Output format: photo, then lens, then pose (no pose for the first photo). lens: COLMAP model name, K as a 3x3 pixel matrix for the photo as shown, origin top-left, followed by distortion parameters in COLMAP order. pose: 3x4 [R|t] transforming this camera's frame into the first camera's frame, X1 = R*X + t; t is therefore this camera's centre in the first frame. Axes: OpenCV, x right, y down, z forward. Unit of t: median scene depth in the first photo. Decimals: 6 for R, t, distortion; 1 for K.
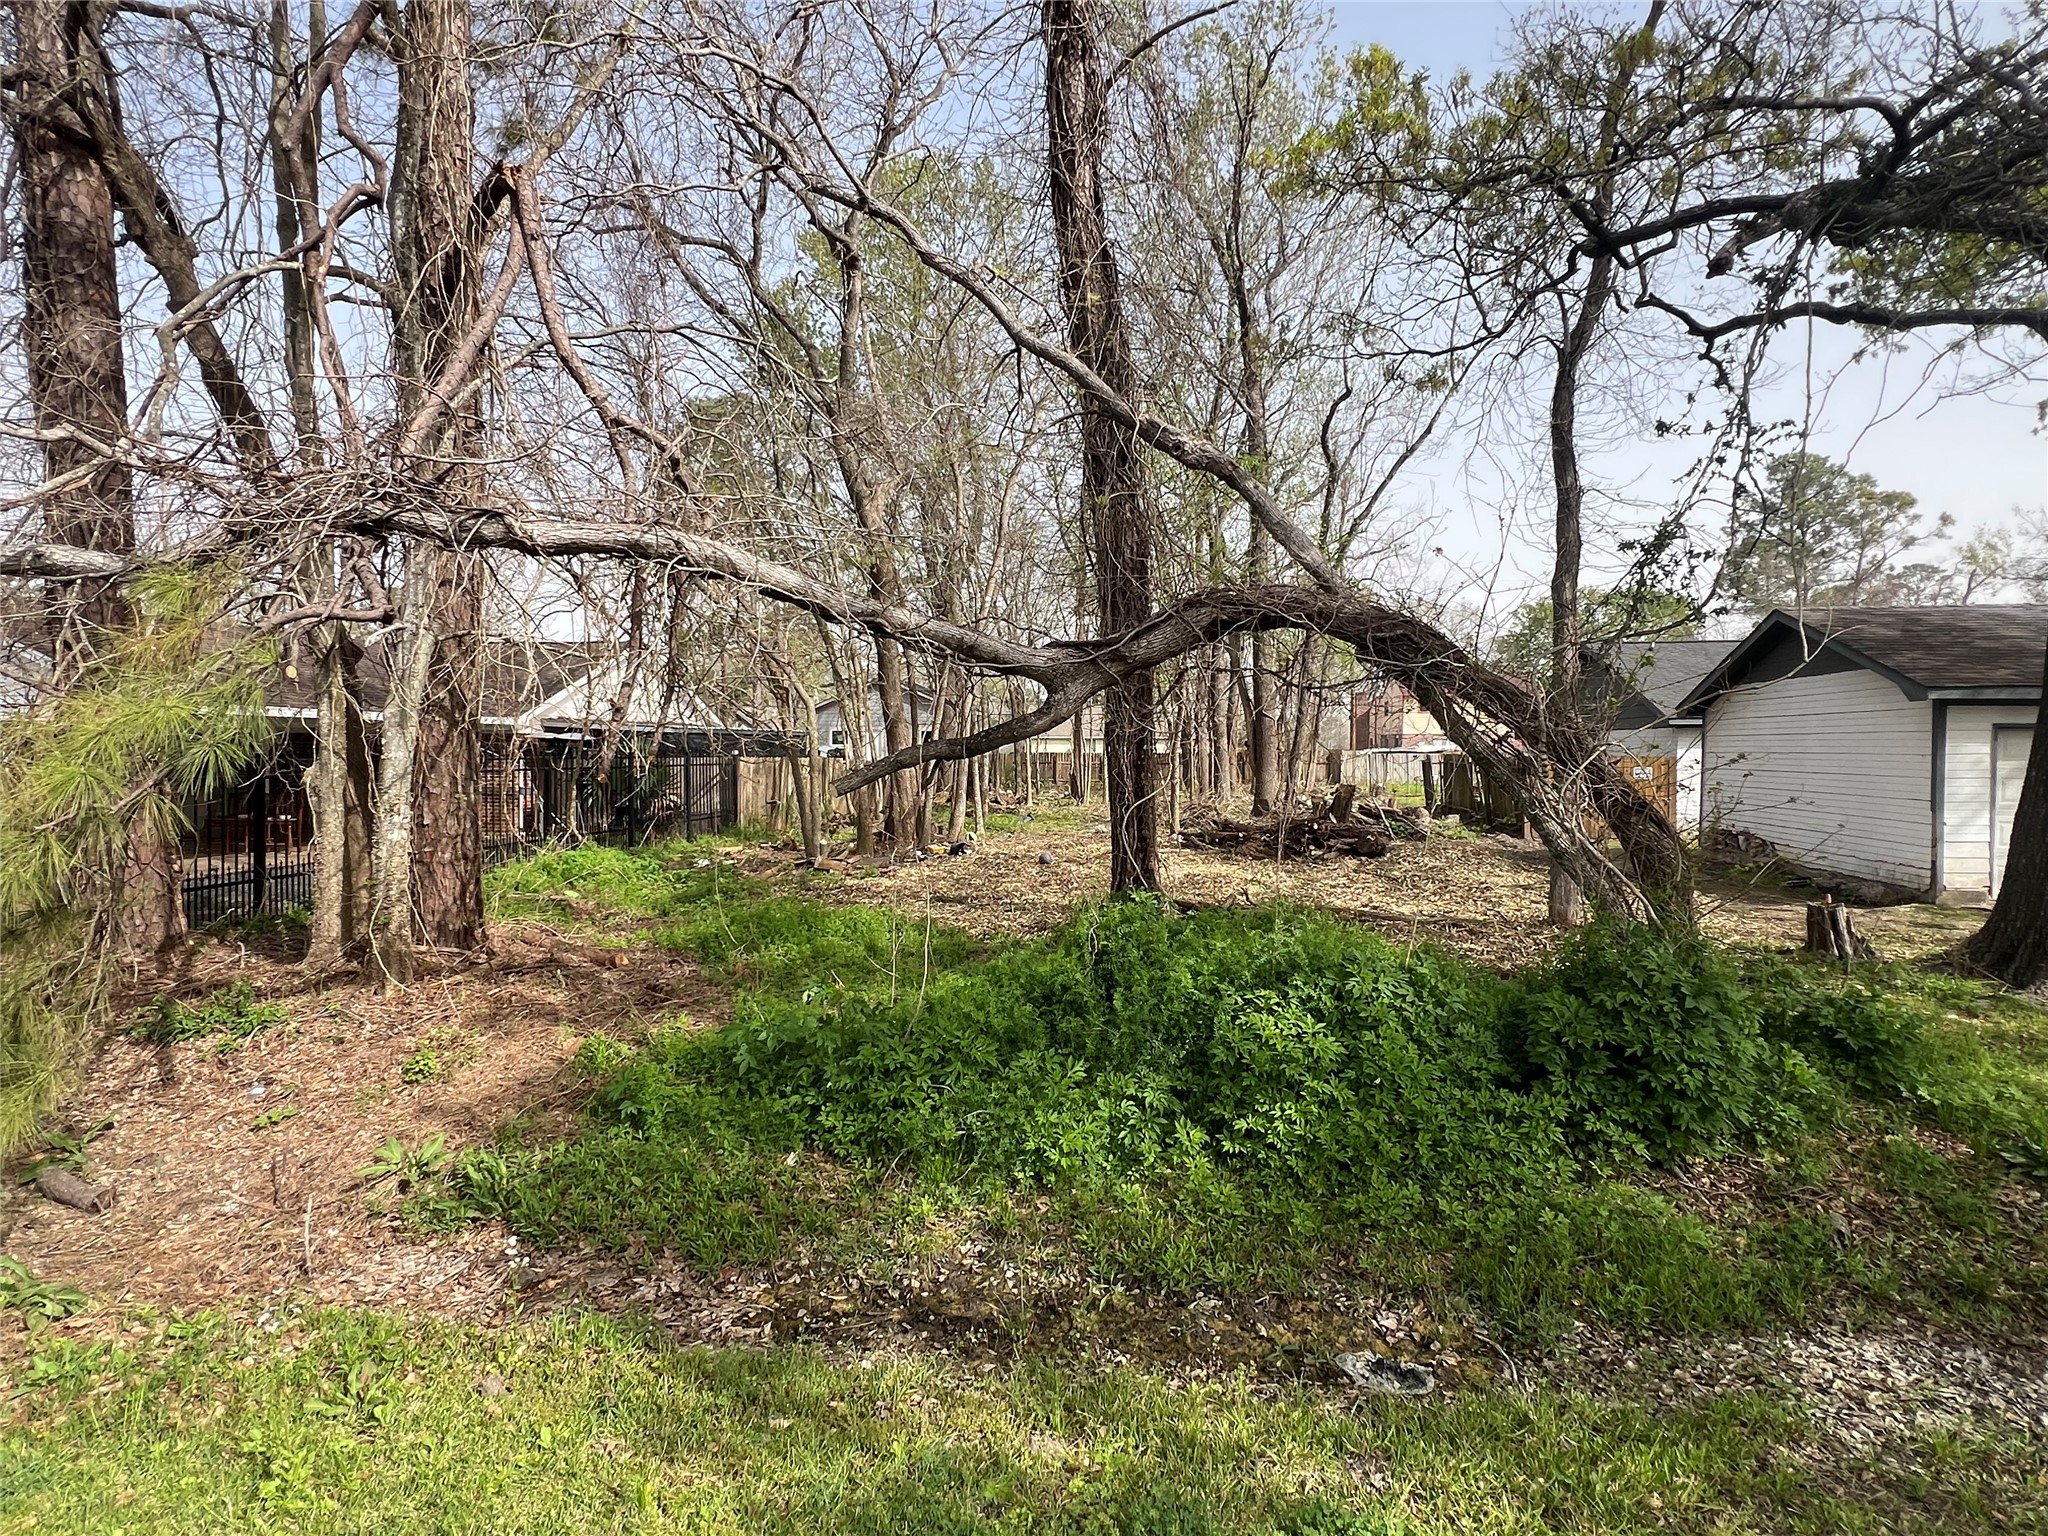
lens RADIAL K [[1065.3, 0, 1029.6], [0, 1065.3, 767.8], [0, 0, 1]] dist [-0.001621, -0.000605]
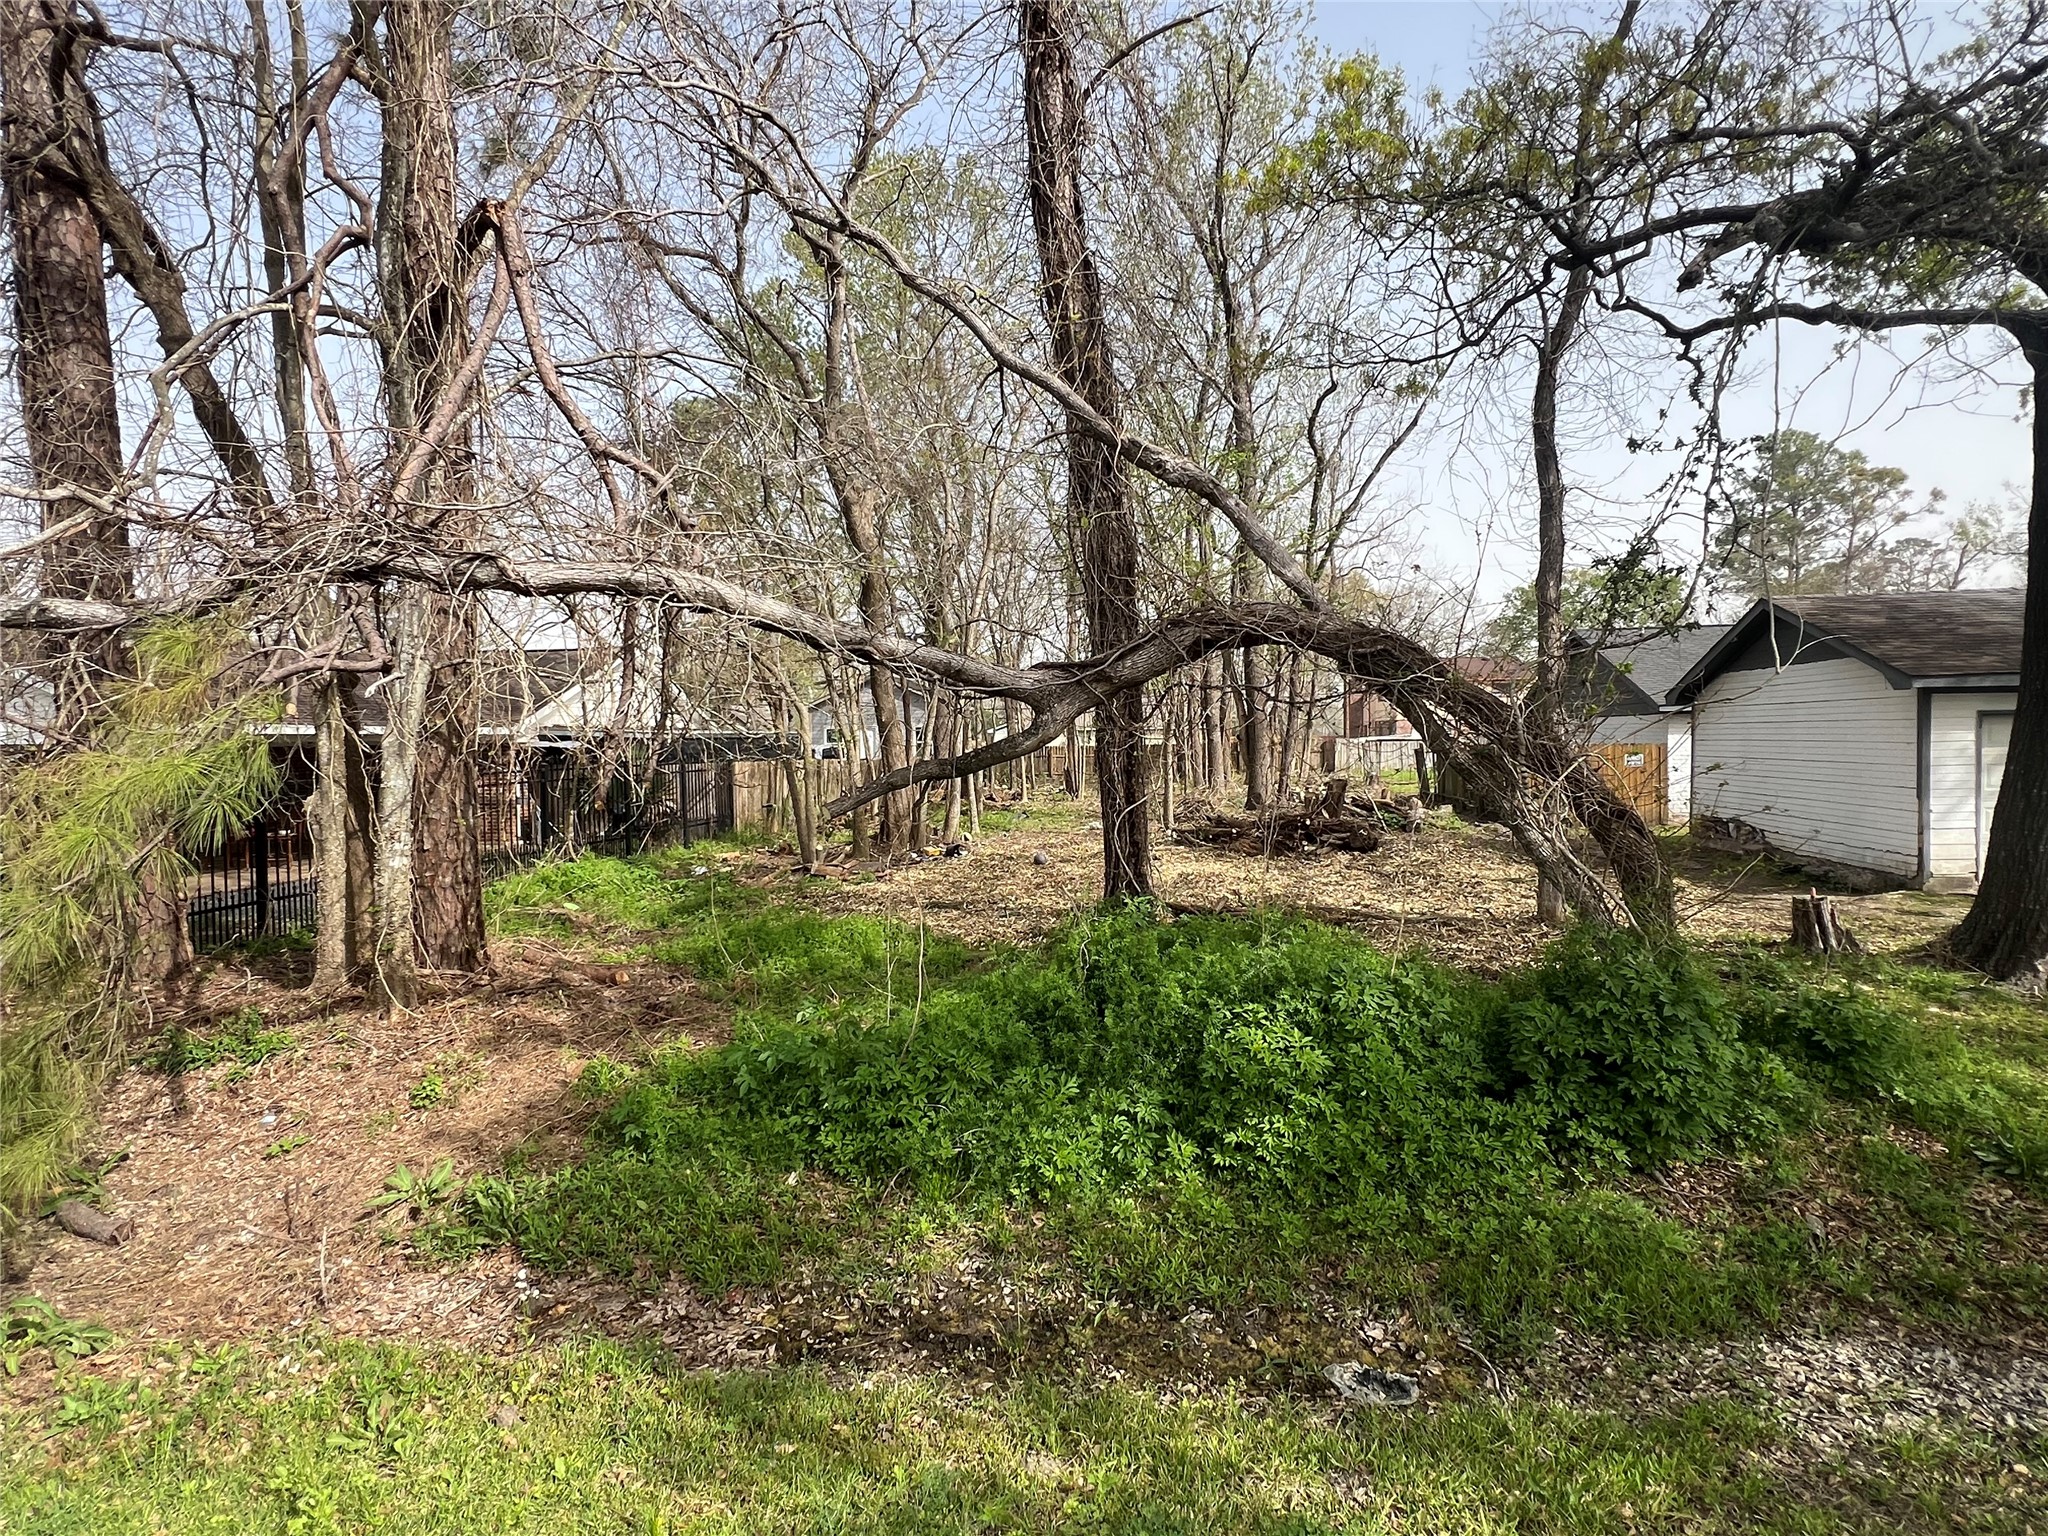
lens RADIAL K [[1065.1, 0, 1024.0], [0, 1065.1, 768.0], [0, 0, 1]] dist [-0.001764, -0.000538]
pose [[0.999808, -0.019561, -0.001123, 0.006623], [0.019570, 0.999771, 0.008708, -0.027572], [0.000953, -0.008729, 0.999961, -0.016546]]
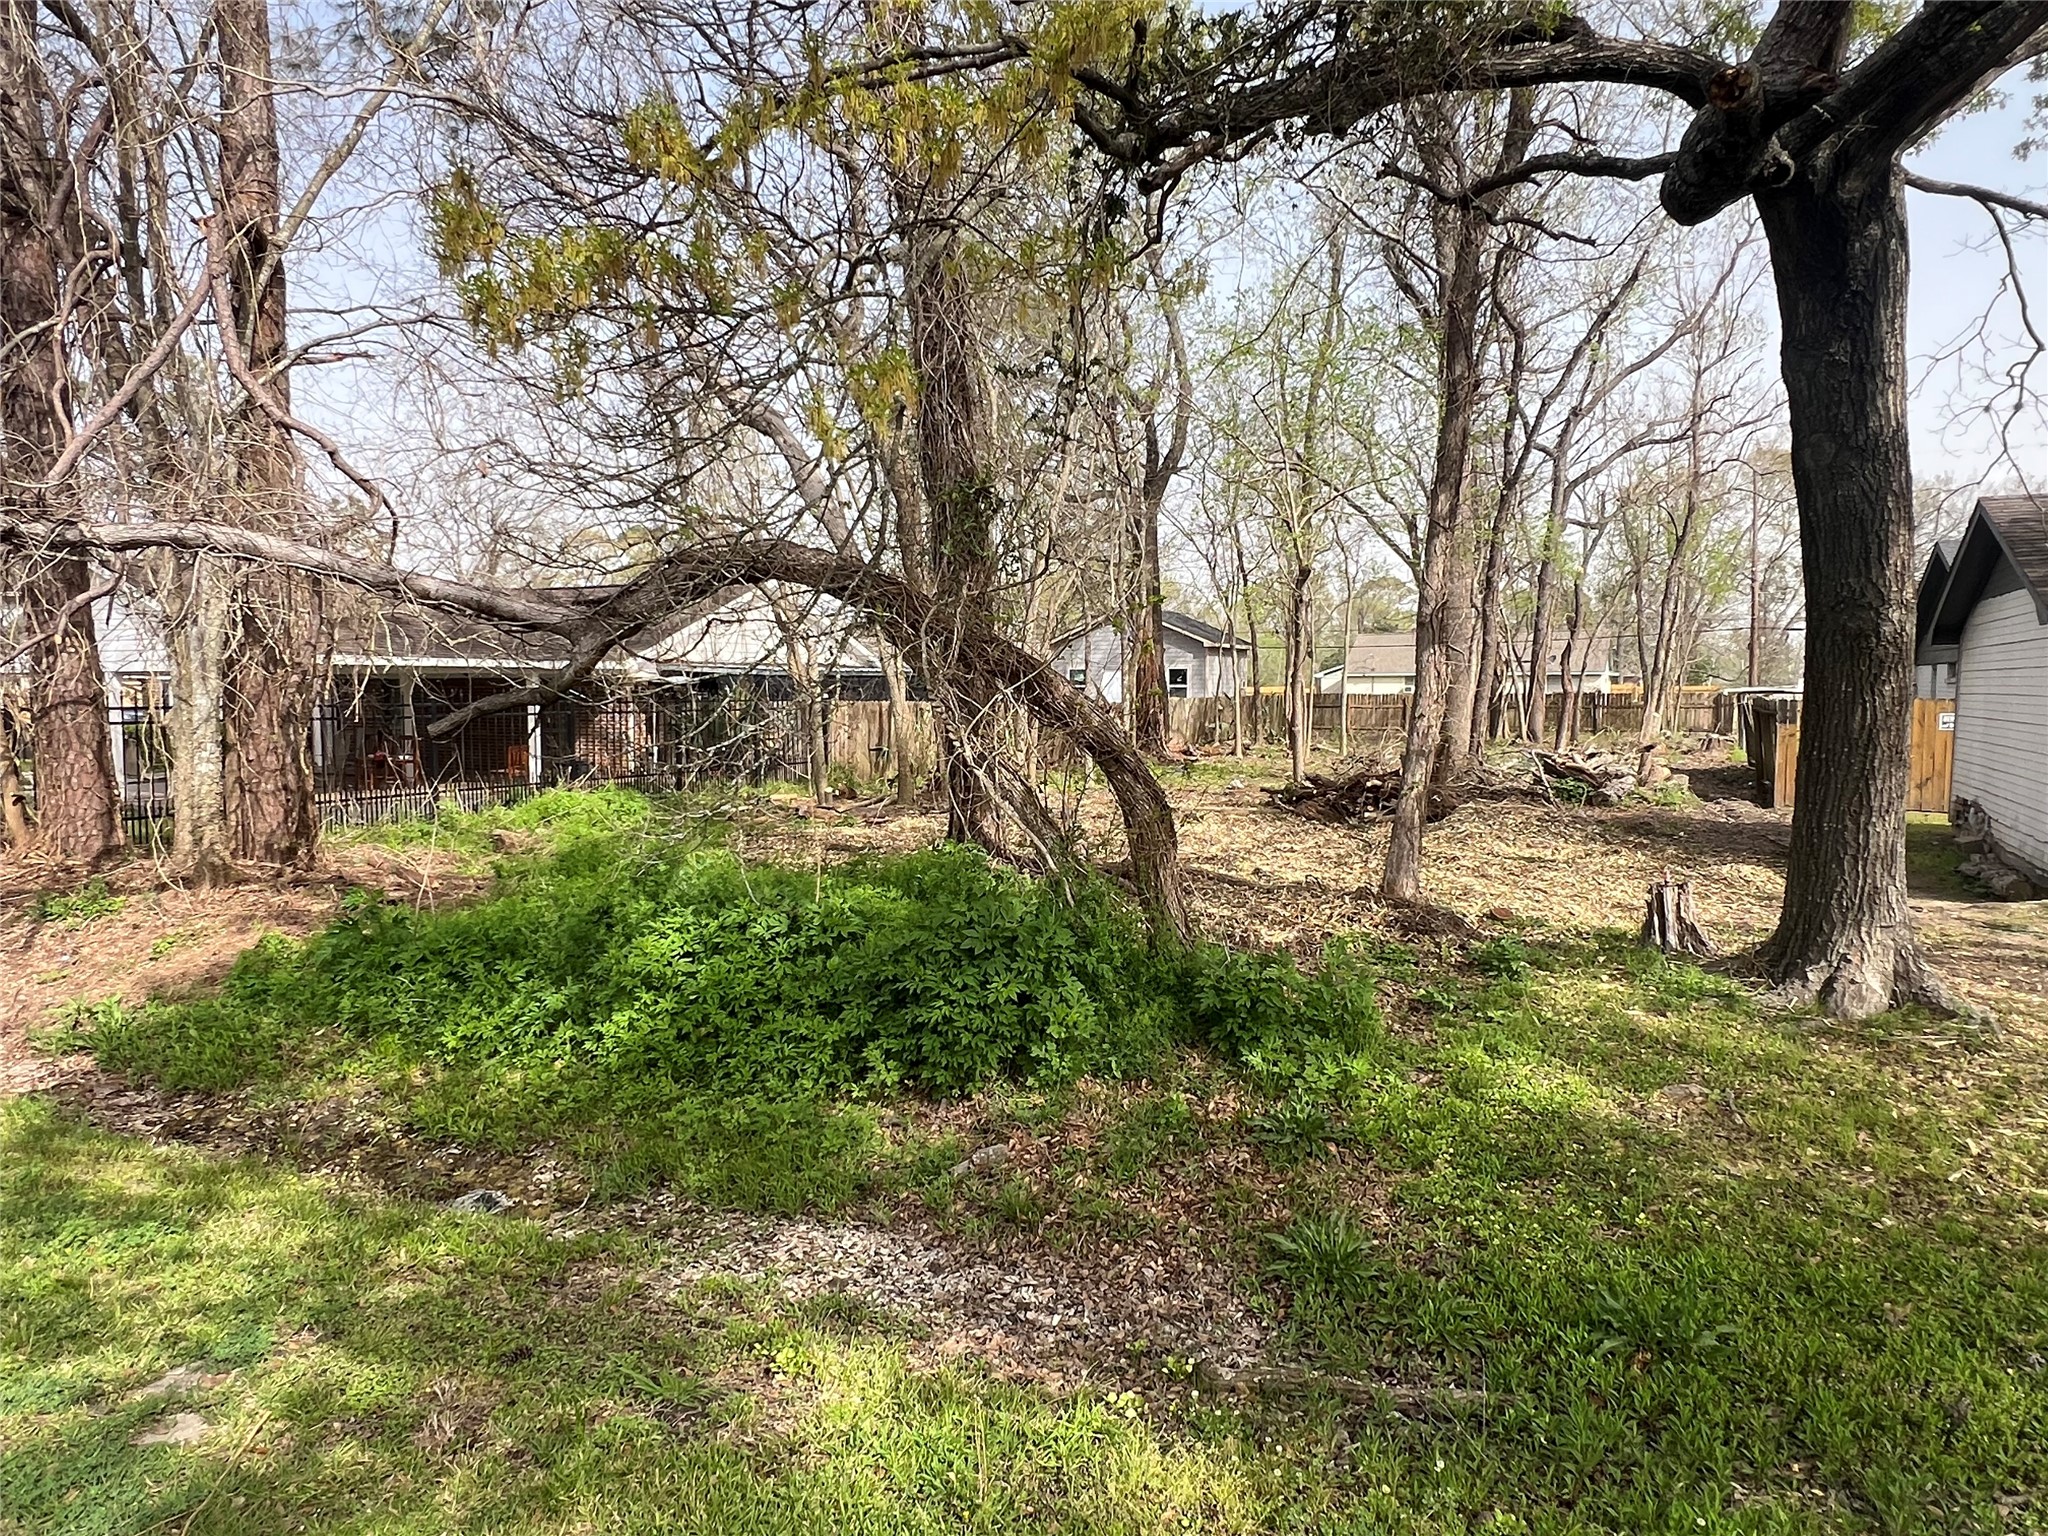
lens RADIAL K [[1285.4, 0, 1024.0], [0, 1285.4, 768.0], [0, 0, 1]] dist [-0.000877, -0.000827]
pose [[0.950361, 0.014811, -0.310797, 0.877520], [-0.001456, 0.999067, 0.043158, -0.002235], [0.311147, -0.040563, 0.949496, -0.127531]]
